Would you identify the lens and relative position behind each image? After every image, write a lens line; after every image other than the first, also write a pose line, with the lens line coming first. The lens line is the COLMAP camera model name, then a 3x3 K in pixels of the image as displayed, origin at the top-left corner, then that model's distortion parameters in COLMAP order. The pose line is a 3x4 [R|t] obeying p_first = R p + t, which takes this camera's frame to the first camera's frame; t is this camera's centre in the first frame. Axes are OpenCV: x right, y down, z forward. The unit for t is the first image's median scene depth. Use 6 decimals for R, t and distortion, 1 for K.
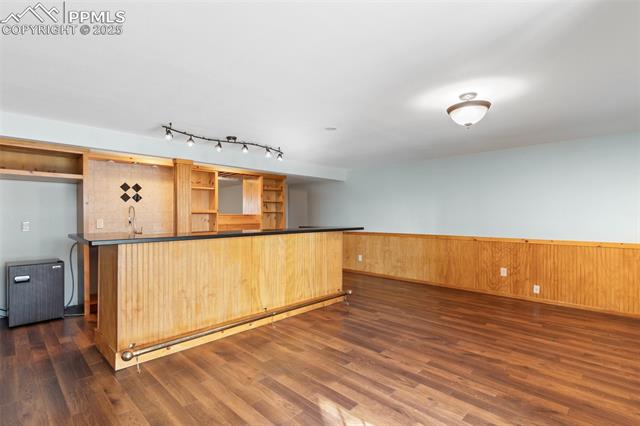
lens RADIAL K [[311.4, 0, 315.8], [0, 311.4, 214.6], [0, 0, 1]] dist [0.001320, -0.000929]
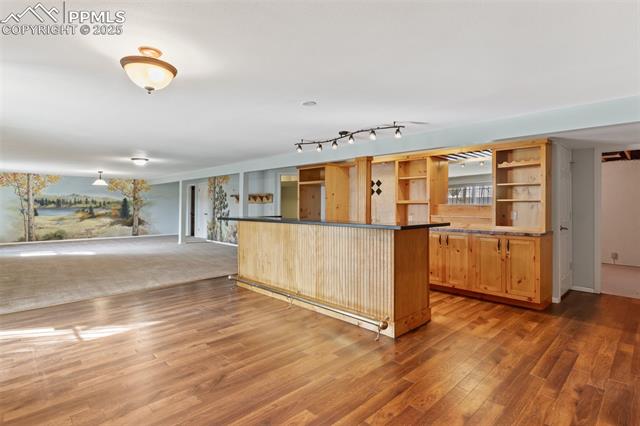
lens RADIAL K [[321.1, 0, 315.9], [0, 321.1, 209.4], [0, 0, 1]] dist [-0.010943, 0.003938]
pose [[-0.020995, 0.011567, -0.999713, 0.979107], [0.003865, 0.999927, 0.011488, 0.001951], [0.999772, -0.003623, -0.021038, 1.103173]]
